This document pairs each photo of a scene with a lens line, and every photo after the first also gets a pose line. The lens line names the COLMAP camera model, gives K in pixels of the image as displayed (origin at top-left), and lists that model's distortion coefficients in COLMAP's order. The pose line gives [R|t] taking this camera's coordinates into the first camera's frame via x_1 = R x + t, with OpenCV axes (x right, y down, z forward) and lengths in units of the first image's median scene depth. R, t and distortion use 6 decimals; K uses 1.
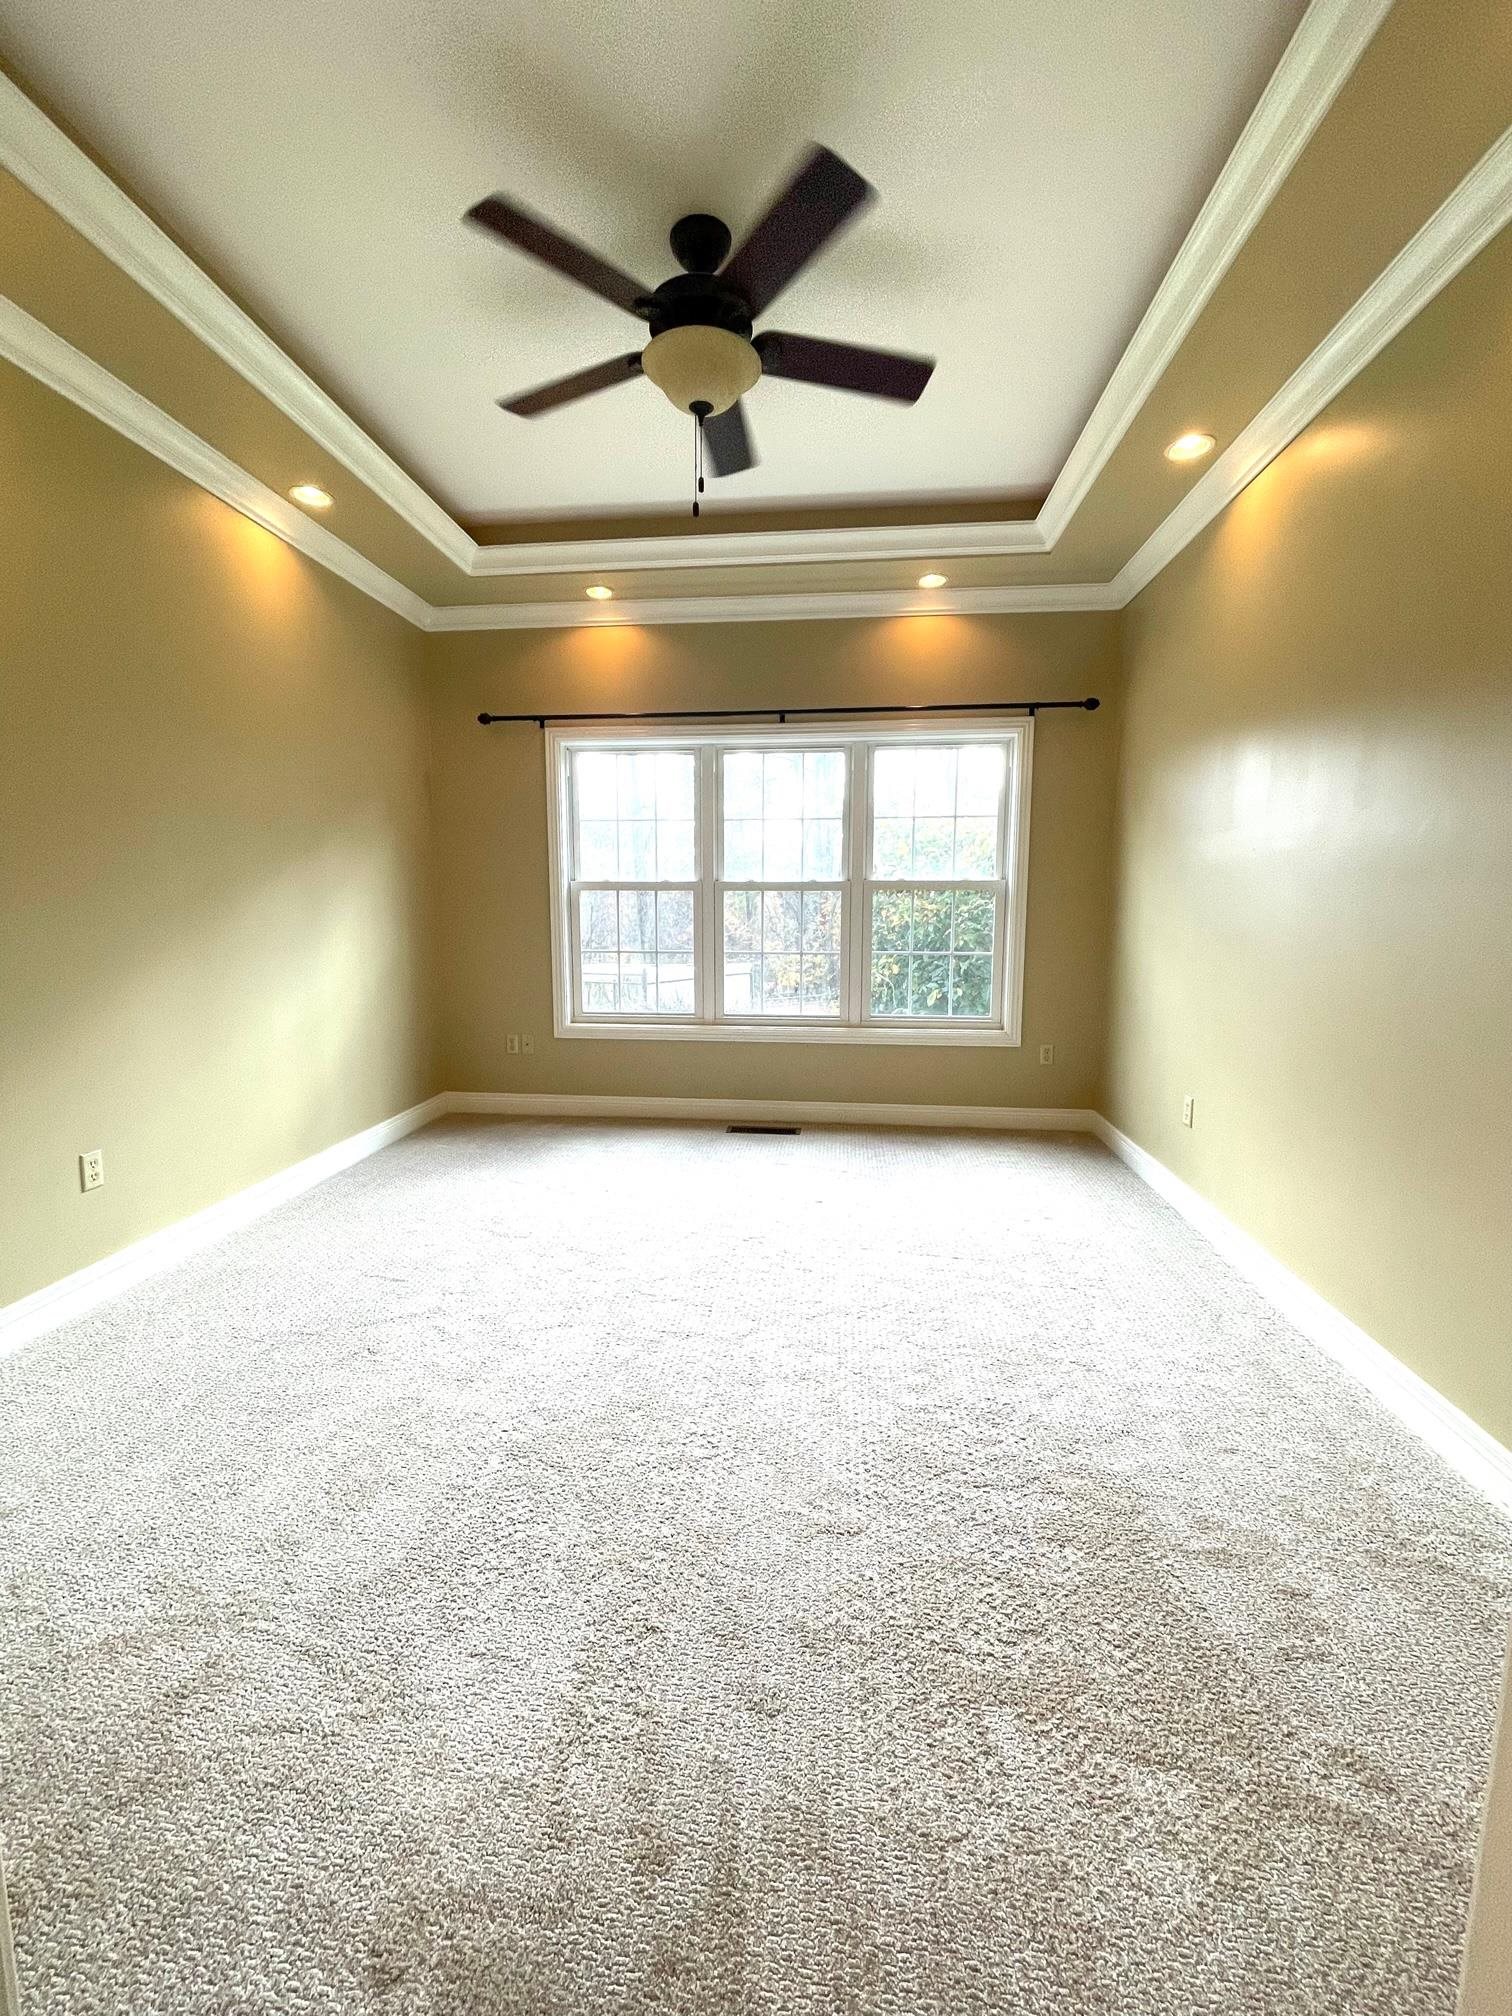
lens RADIAL K [[845.5, 0, 749.6], [0, 845.5, 1001.3], [0, 0, 1]] dist [0.000863, 0.000244]
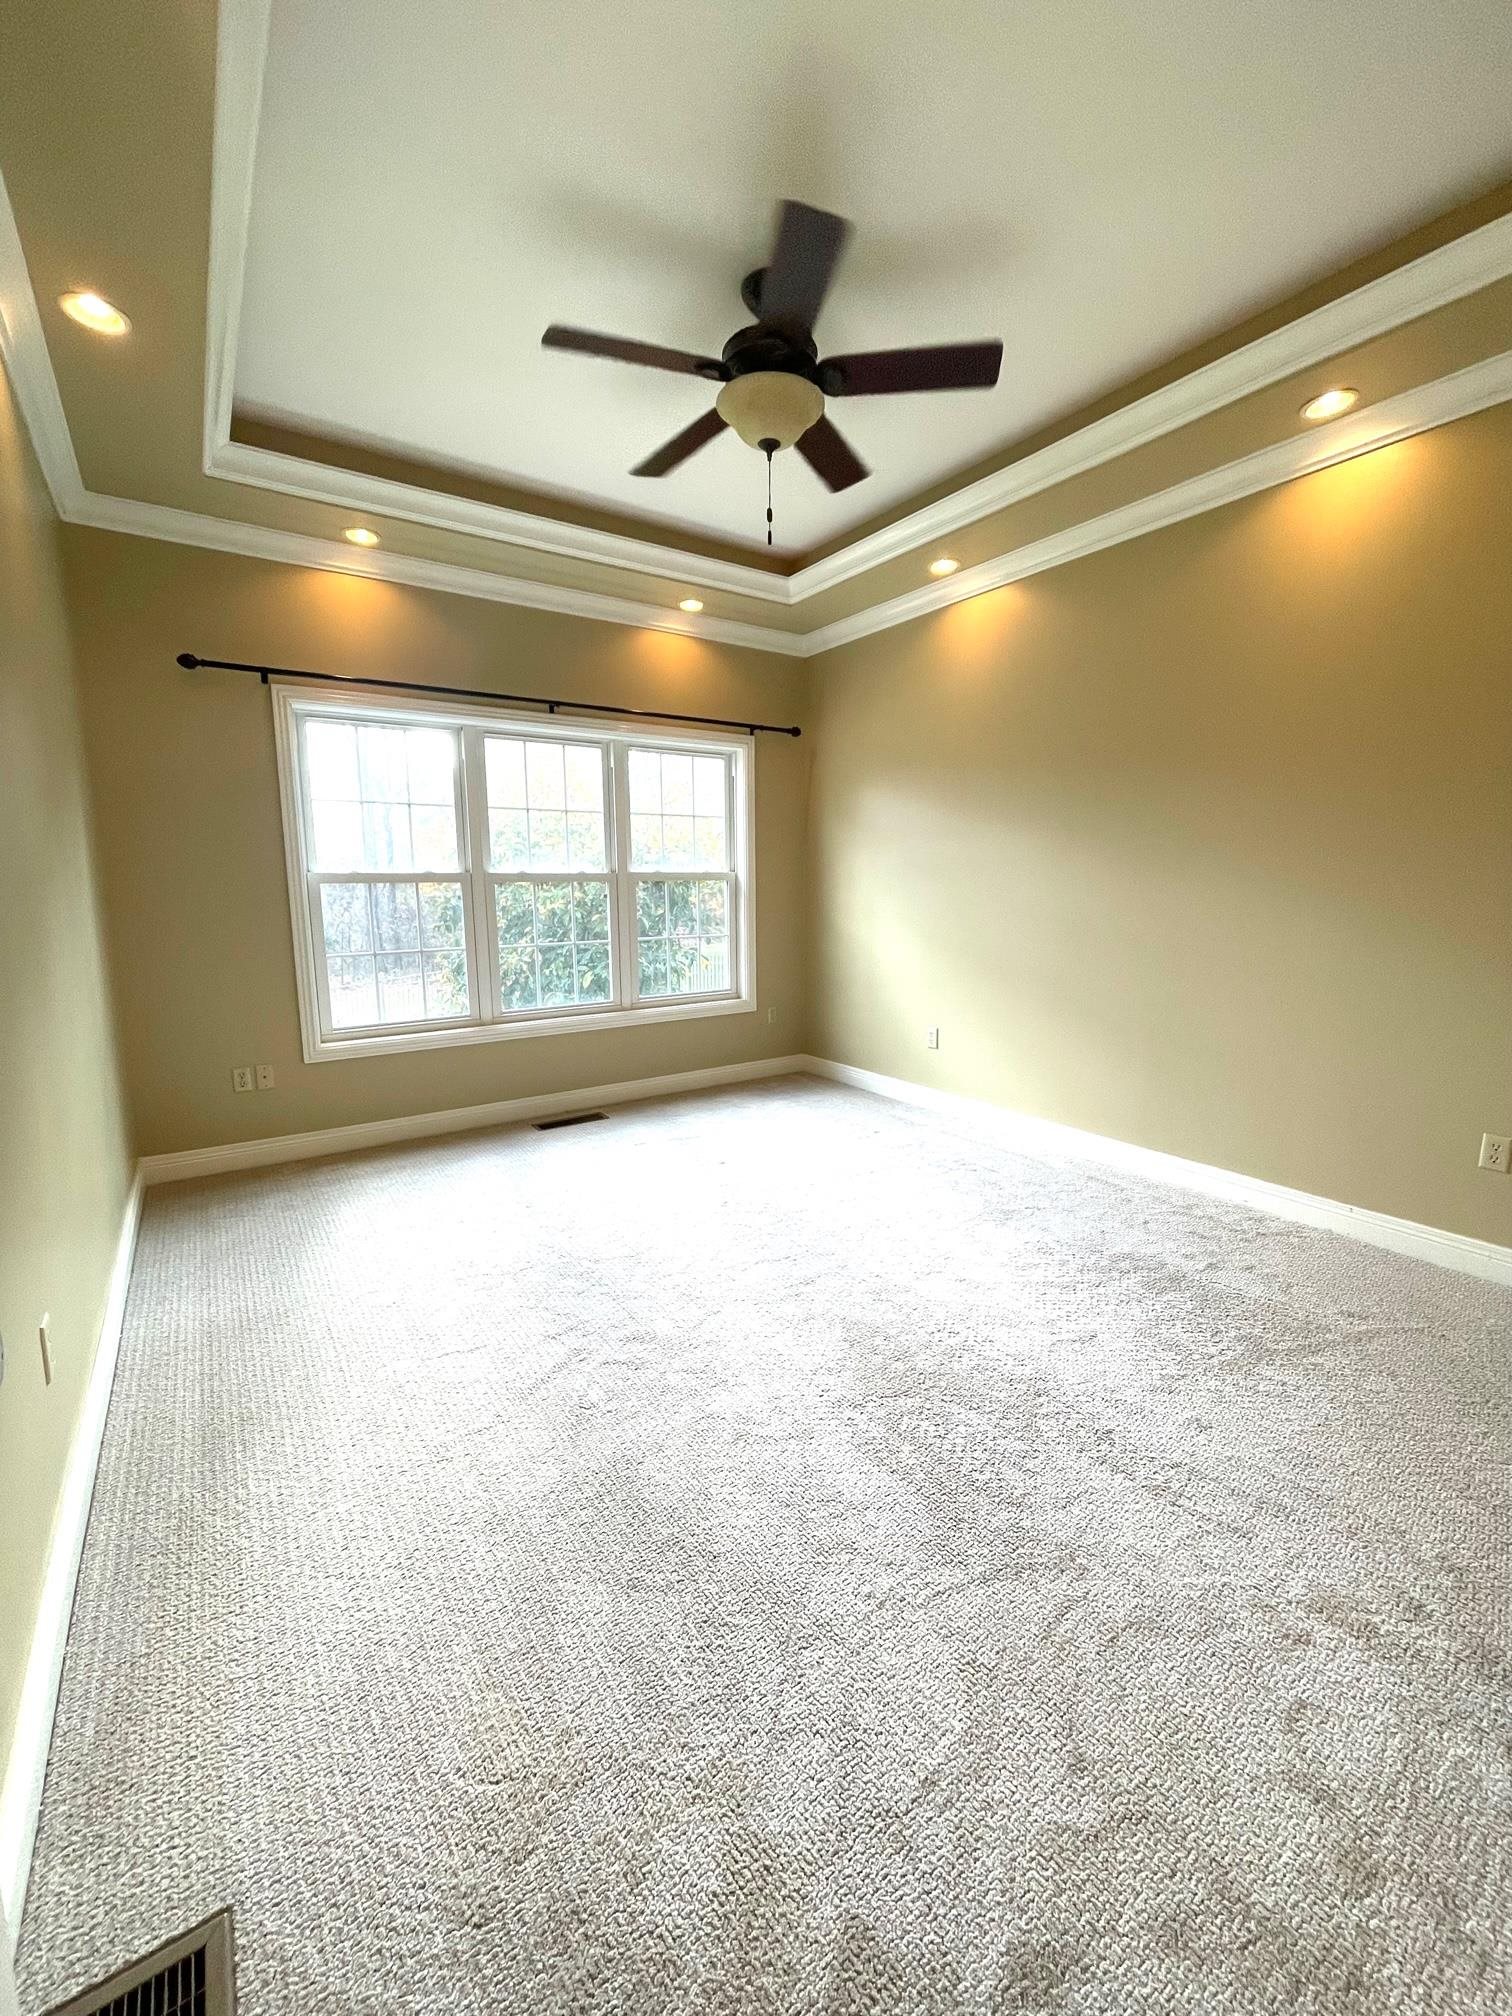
lens RADIAL K [[825.9, 0, 748.2], [0, 825.9, 996.2], [0, 0, 1]] dist [-0.002457, -0.000090]
pose [[0.760013, -0.098488, 0.642402, -0.437645], [0.090136, 0.994872, 0.045889, -0.021454], [-0.643627, 0.023027, 0.764993, 0.112162]]
